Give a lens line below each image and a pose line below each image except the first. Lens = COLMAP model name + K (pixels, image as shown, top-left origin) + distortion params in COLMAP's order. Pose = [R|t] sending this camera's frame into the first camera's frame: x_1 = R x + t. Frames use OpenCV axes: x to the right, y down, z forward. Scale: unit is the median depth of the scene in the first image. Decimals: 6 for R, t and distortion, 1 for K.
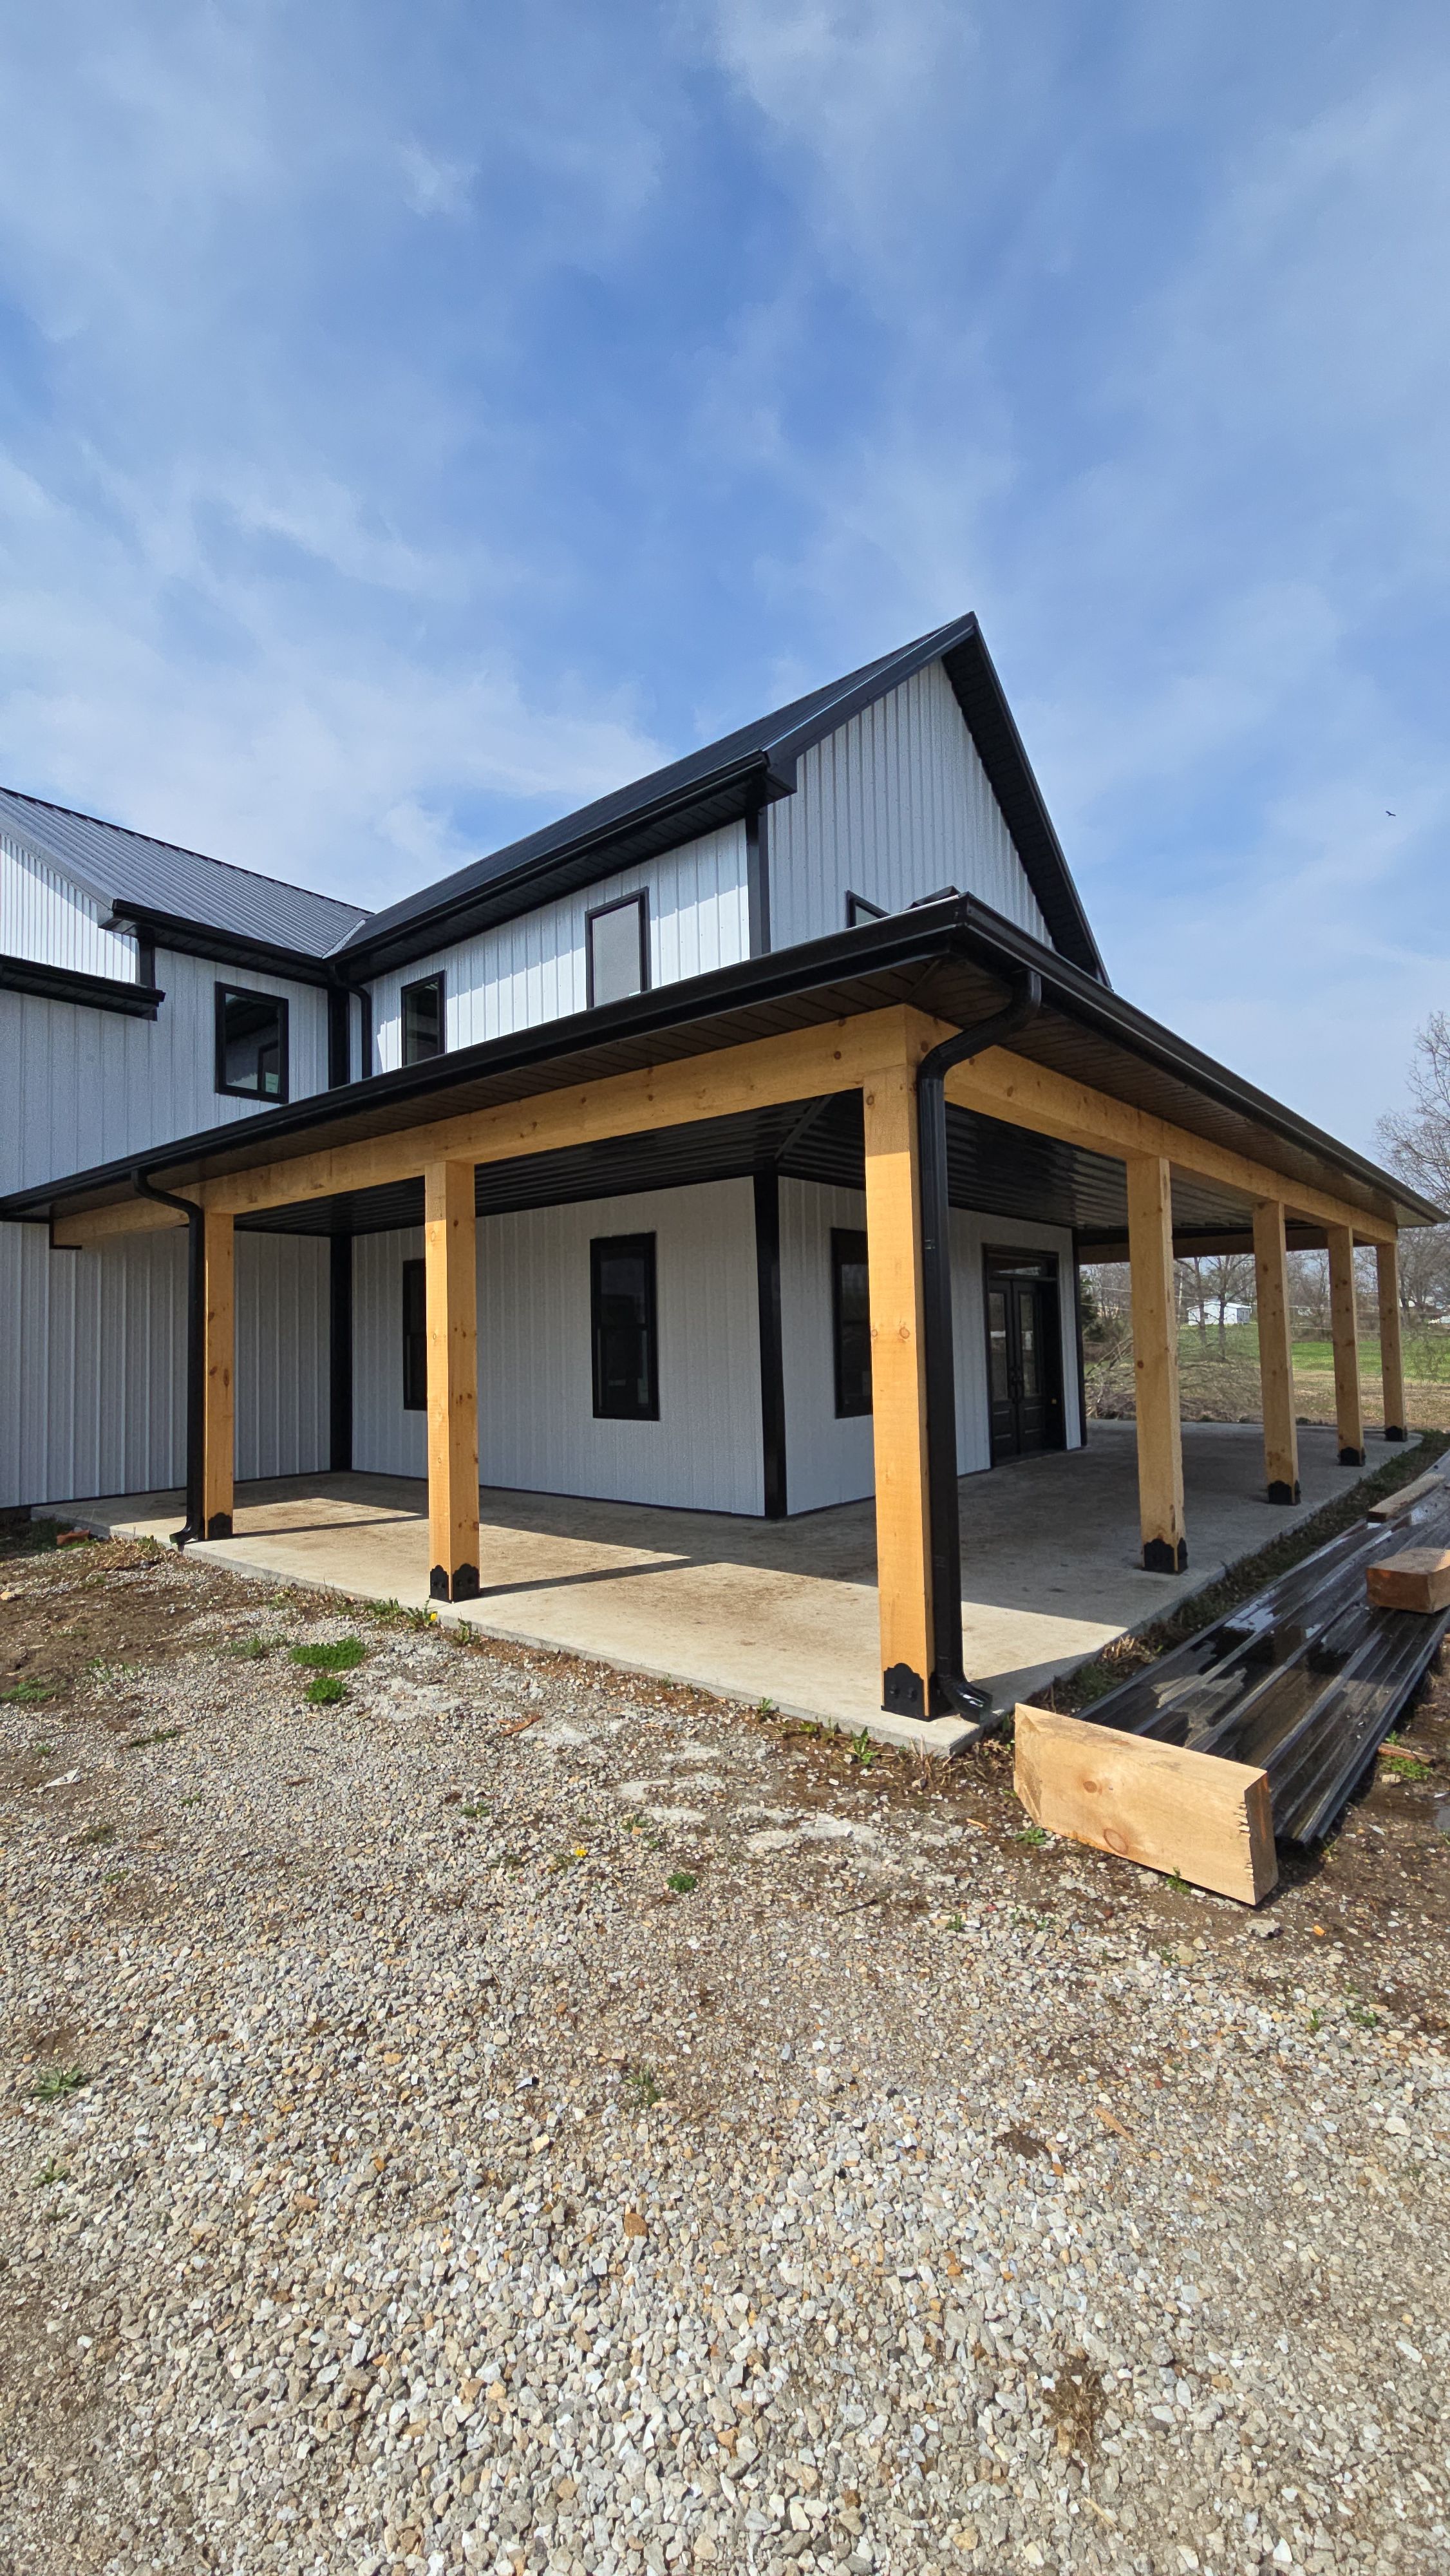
lens RADIAL K [[1052.7, 0, 725.0], [0, 1052.7, 1288.0], [0, 0, 1]] dist [0.003173, 0.000081]
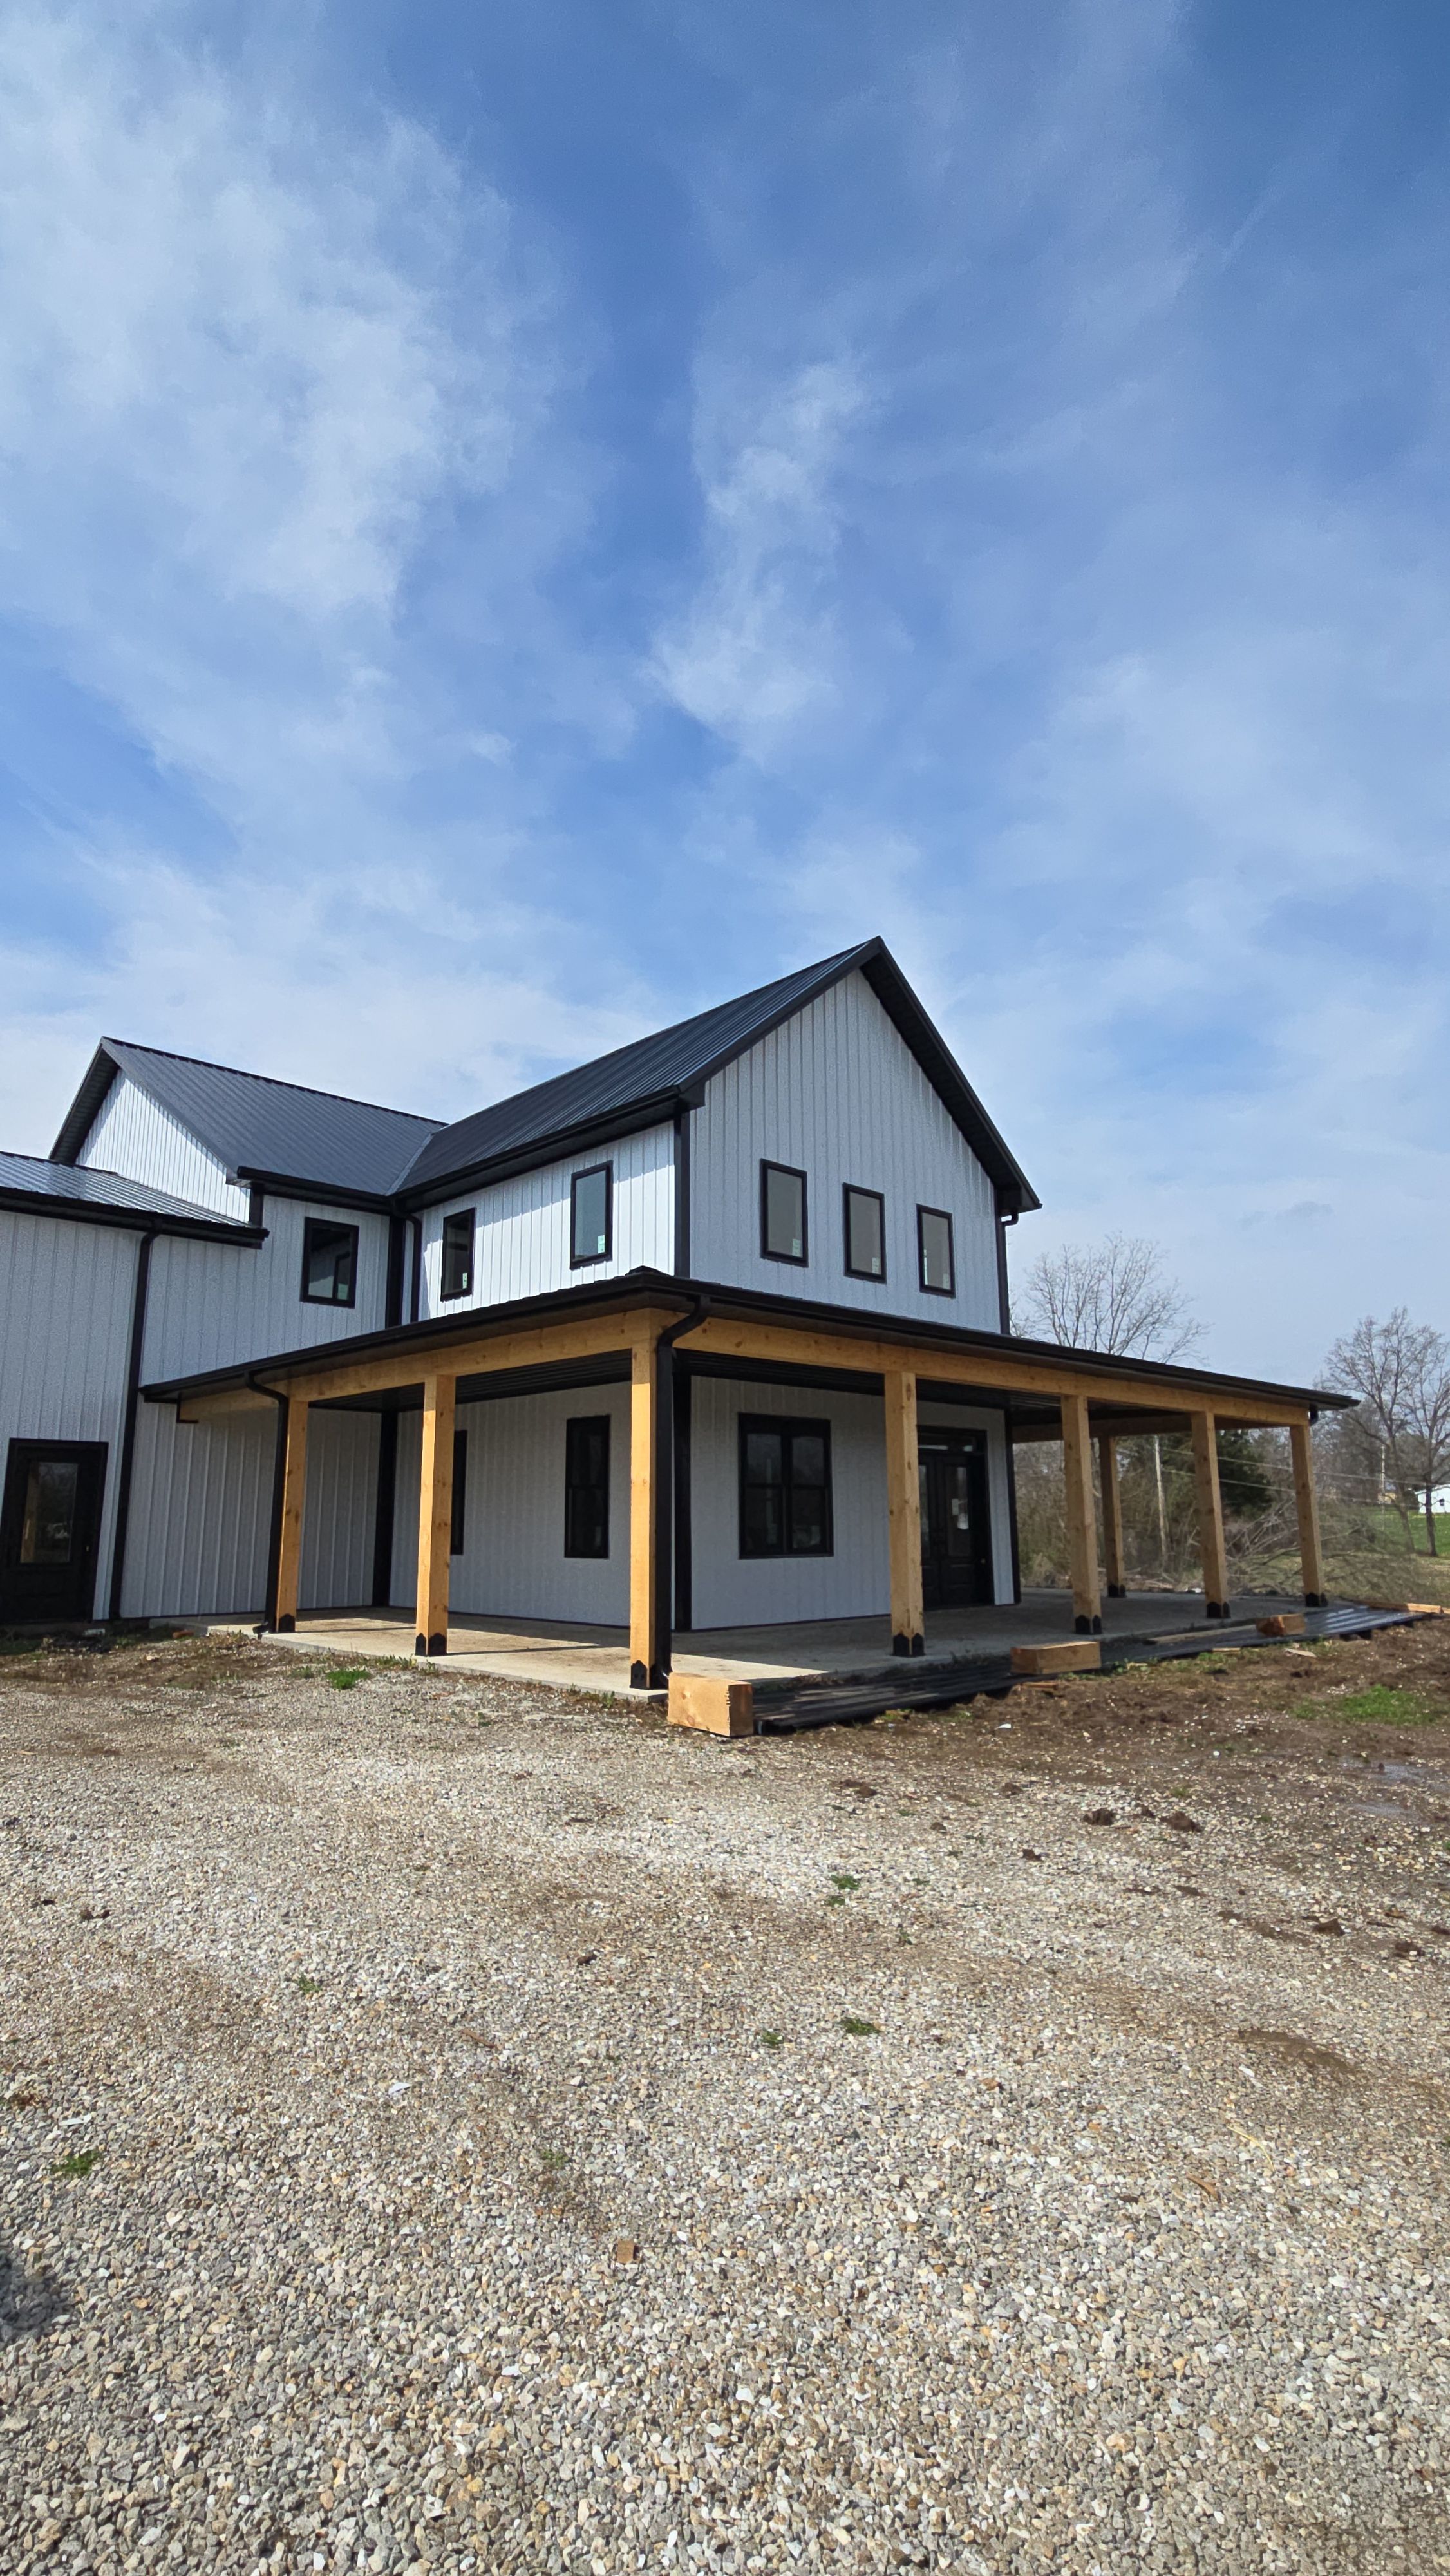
lens RADIAL K [[1199.9, 0, 714.6], [0, 1199.9, 1293.8], [0, 0, 1]] dist [0.001431, 0.000410]
pose [[0.994036, -0.003548, -0.108998, 0.243525], [-0.011461, 0.990537, -0.136764, 0.001652], [0.108452, 0.137197, 0.984589, -0.529086]]
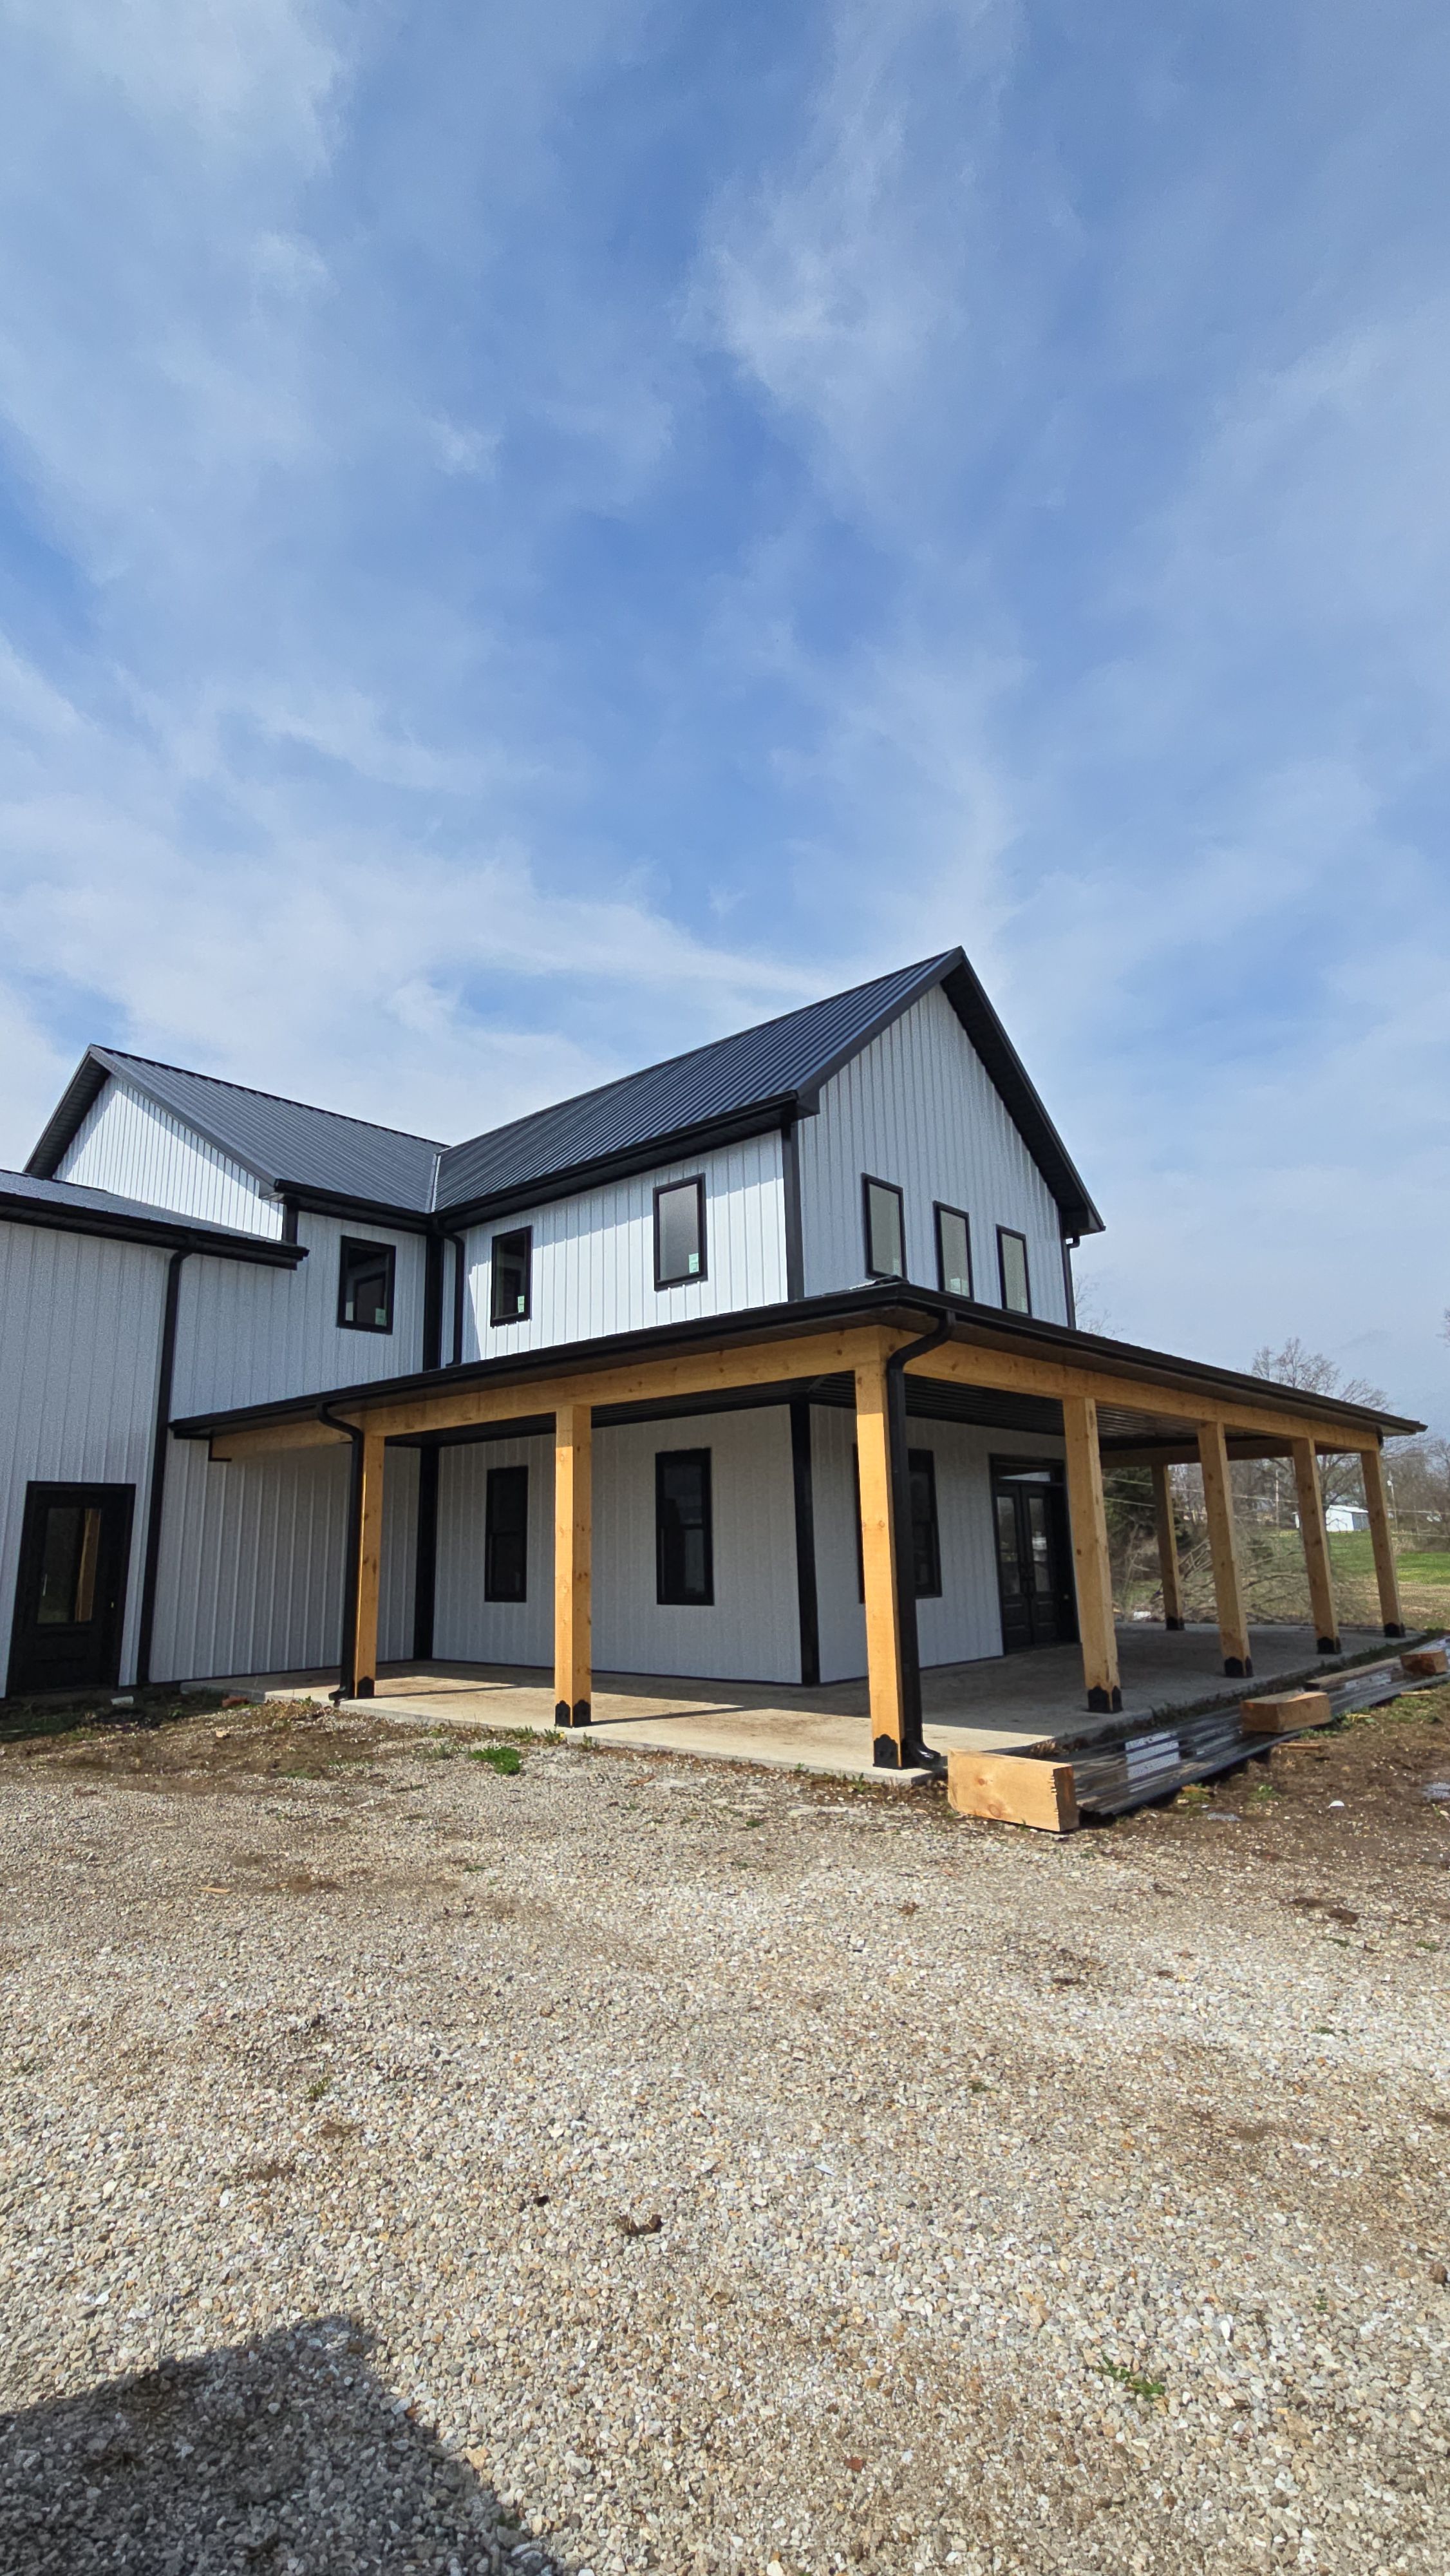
lens RADIAL K [[1174.9, 0, 726.2], [0, 1174.9, 1294.9], [0, 0, 1]] dist [0.003952, -0.000008]
pose [[0.999573, -0.005999, -0.028597, -0.007895], [0.001252, 0.986596, -0.163178, -0.005345], [0.029192, 0.163072, 0.986182, -0.400553]]
